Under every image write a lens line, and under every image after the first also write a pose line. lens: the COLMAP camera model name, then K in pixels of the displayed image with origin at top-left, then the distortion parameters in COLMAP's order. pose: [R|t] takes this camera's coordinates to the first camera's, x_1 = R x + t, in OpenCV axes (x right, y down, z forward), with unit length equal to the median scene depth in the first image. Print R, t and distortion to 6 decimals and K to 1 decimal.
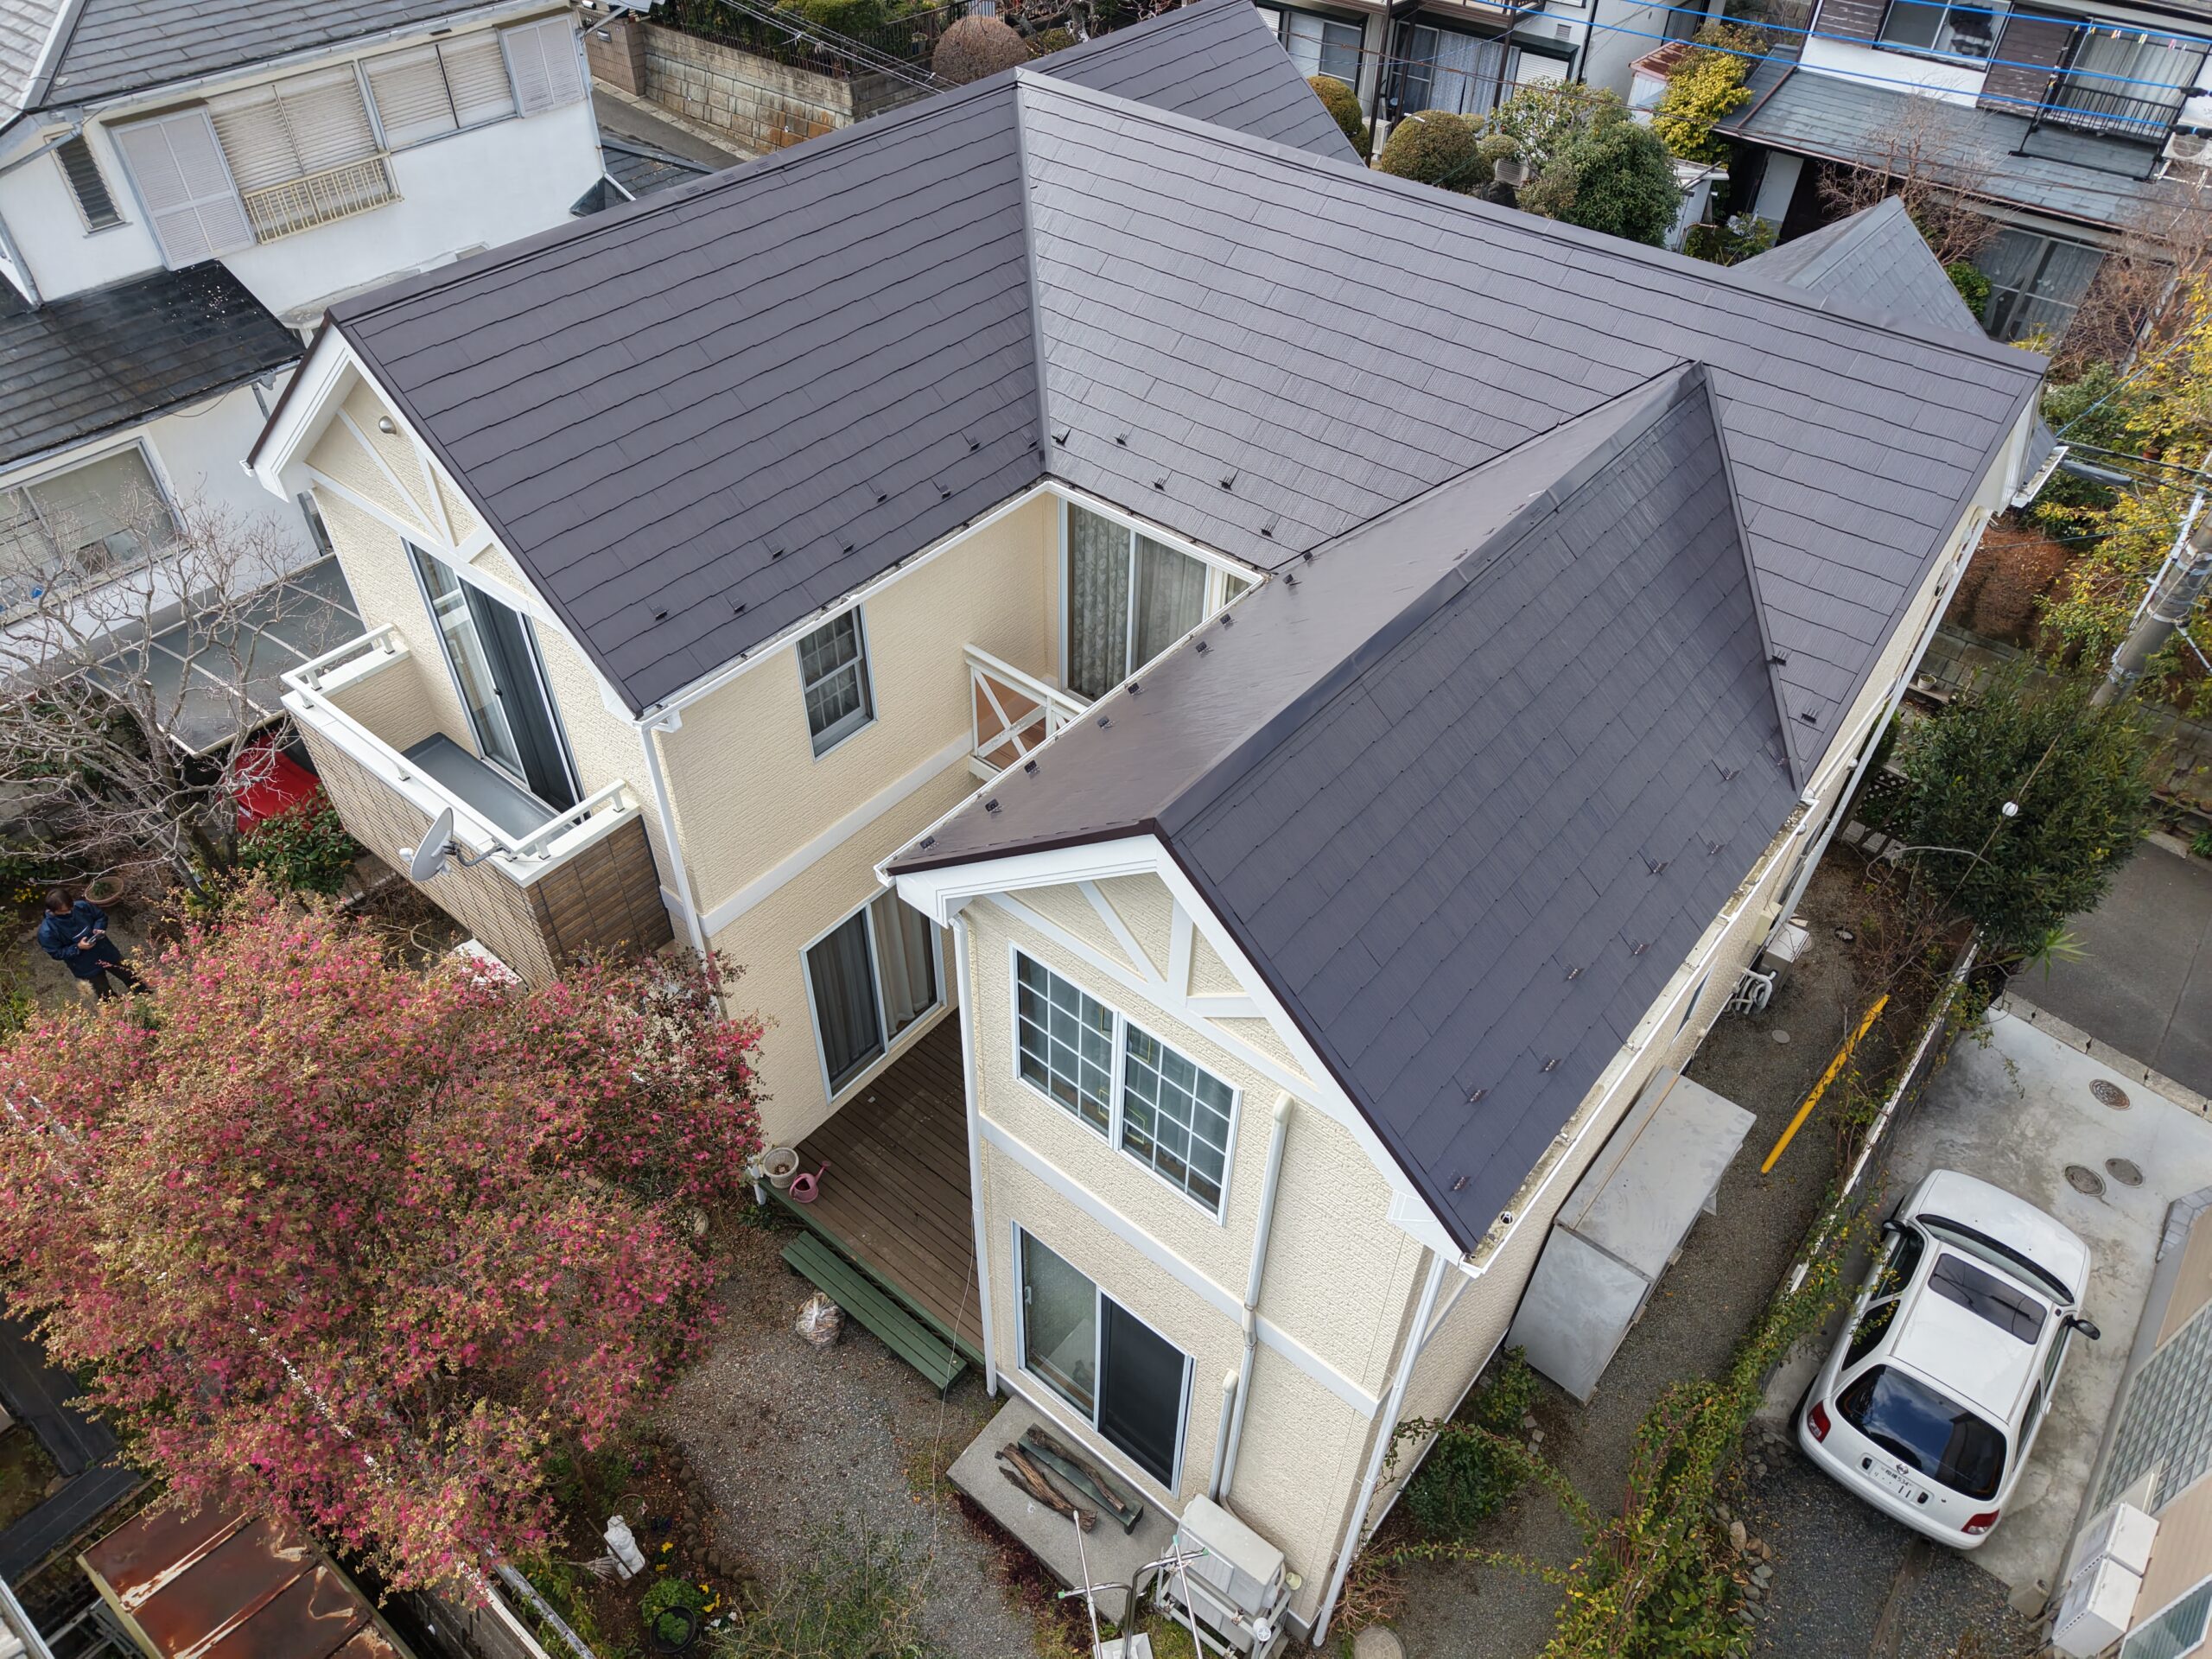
lens RADIAL K [[1503.5, 0, 1106.0], [0, 1503.5, 829.5], [0, 0, 1]] dist [0.029281, -0.004939]
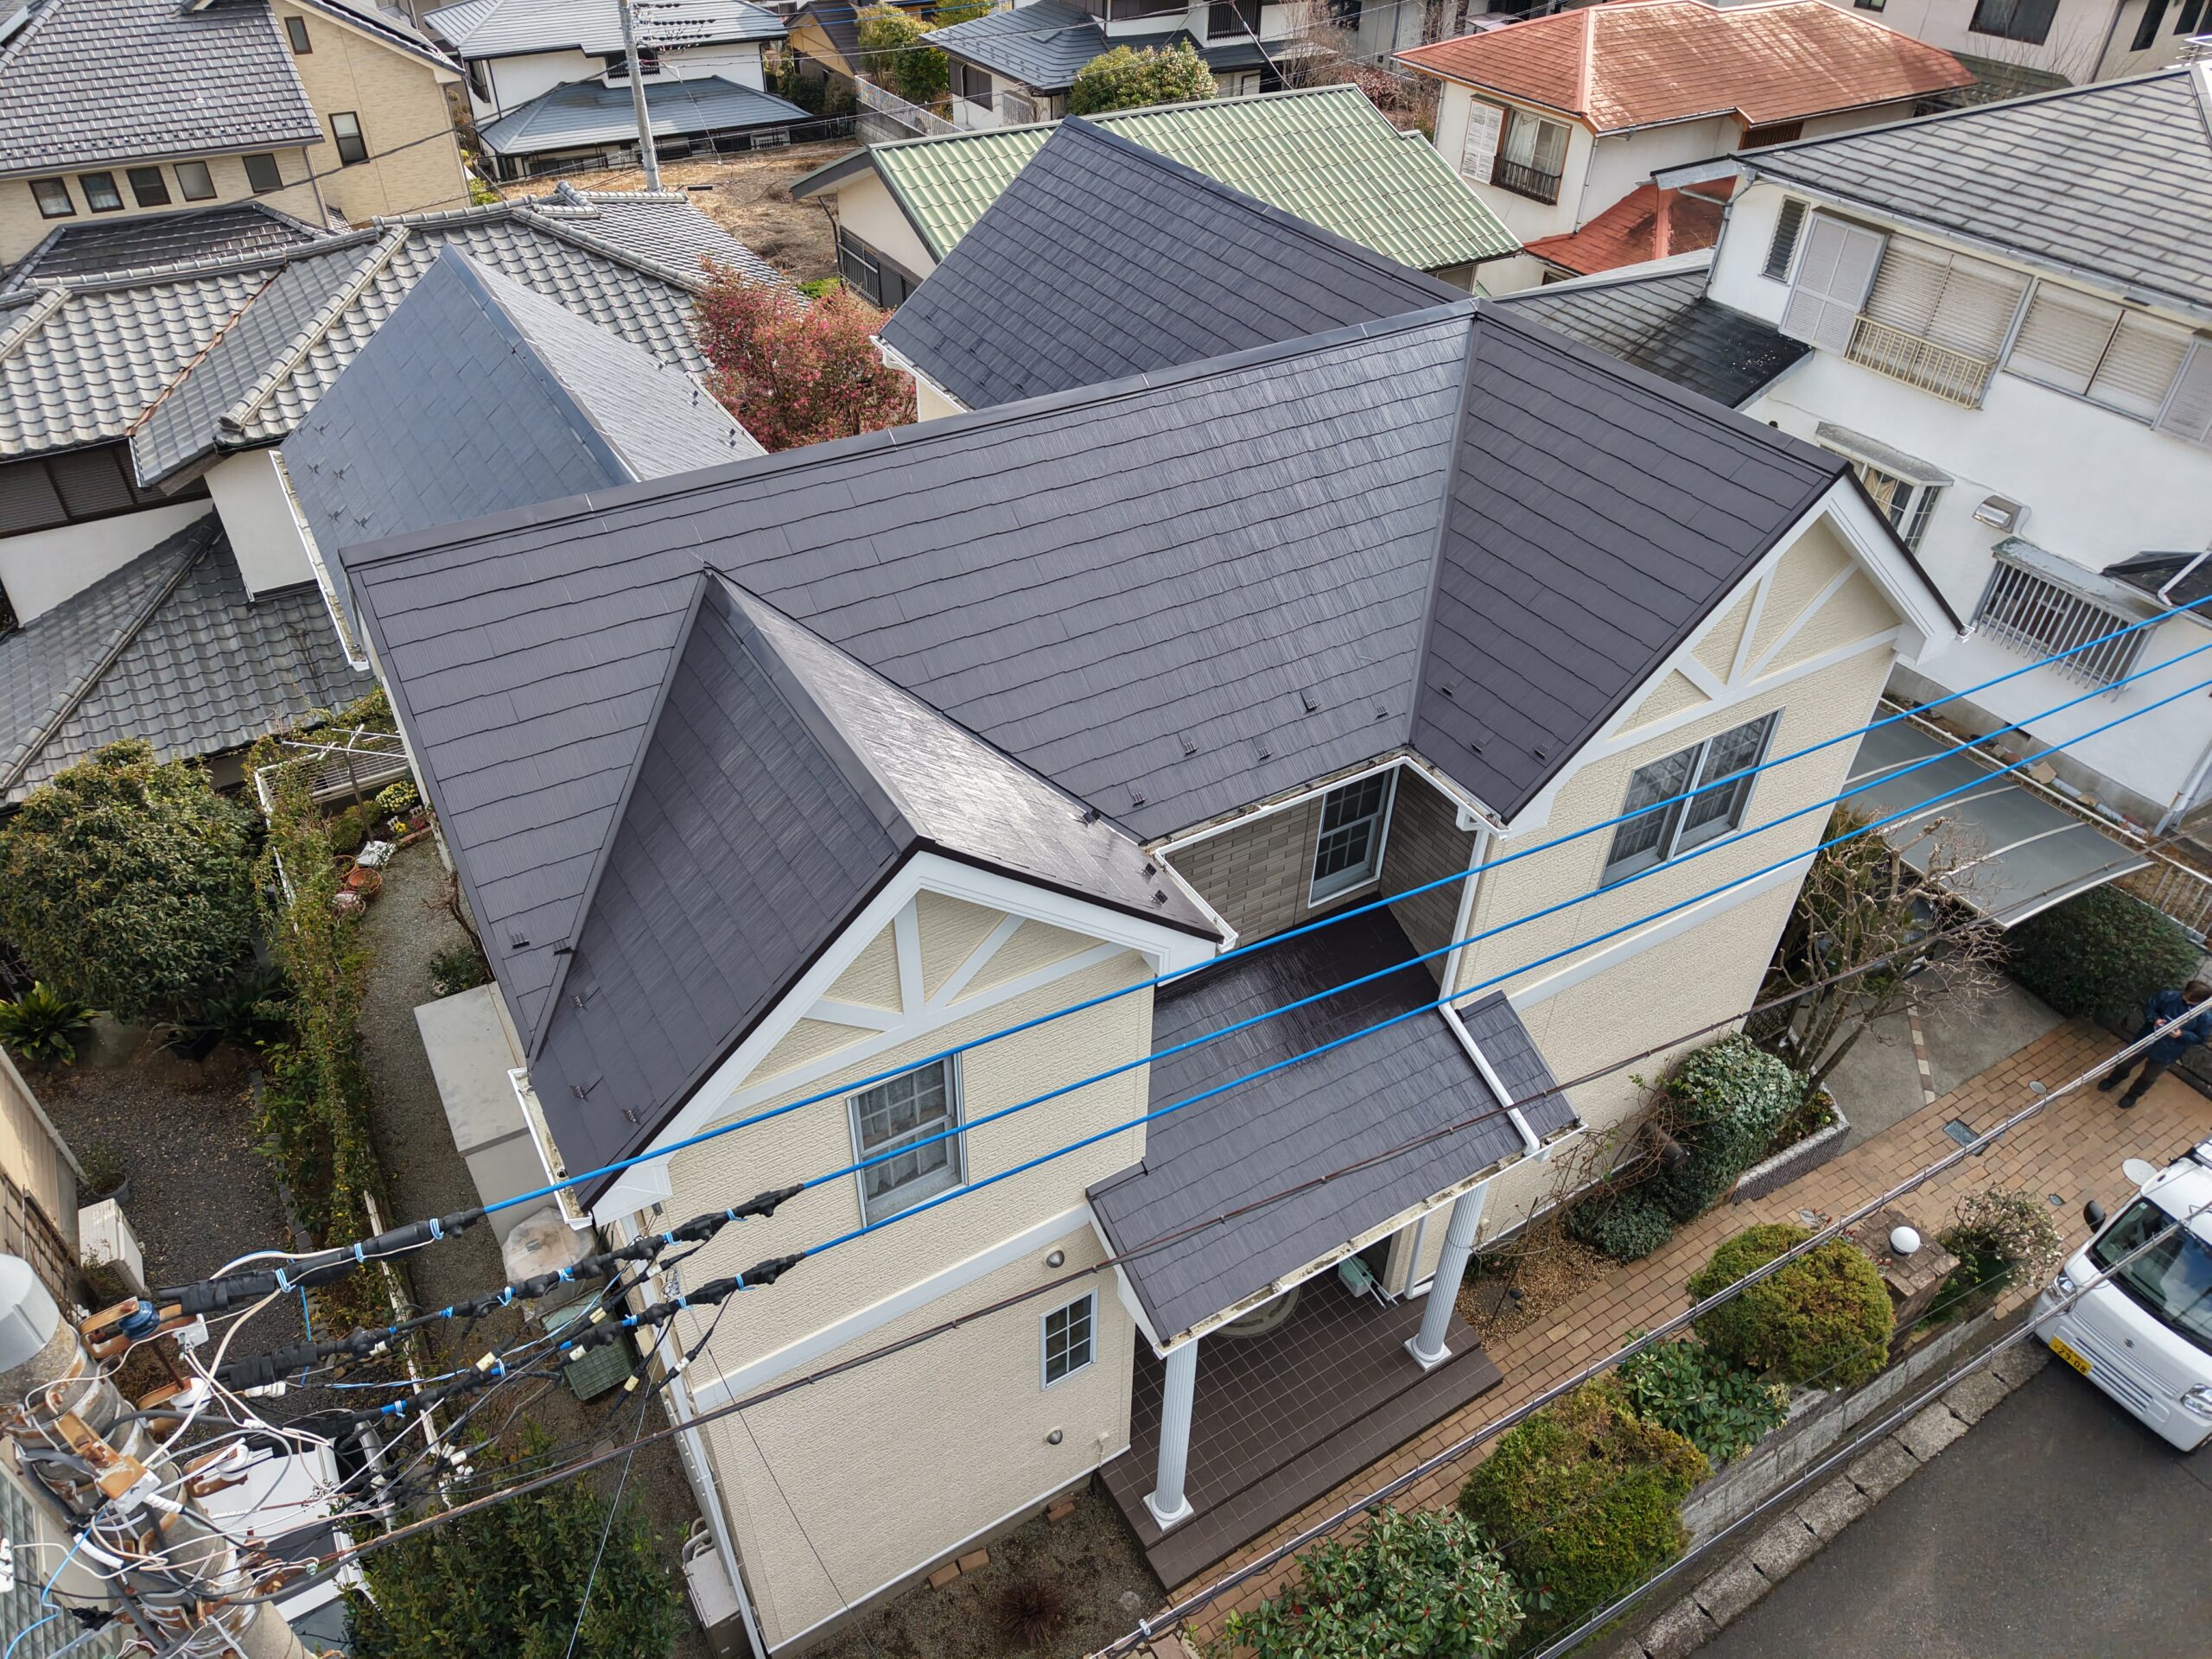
lens RADIAL K [[1503.5, 0, 1106.0], [0, 1503.5, 829.5], [0, 0, 1]] dist [0.029281, -0.004939]
pose [[-0.326673, 0.580491, -0.745865, 0.625691], [-0.667436, 0.417065, 0.616916, -0.562387], [0.669189, 0.699348, 0.251197, 0.608430]]
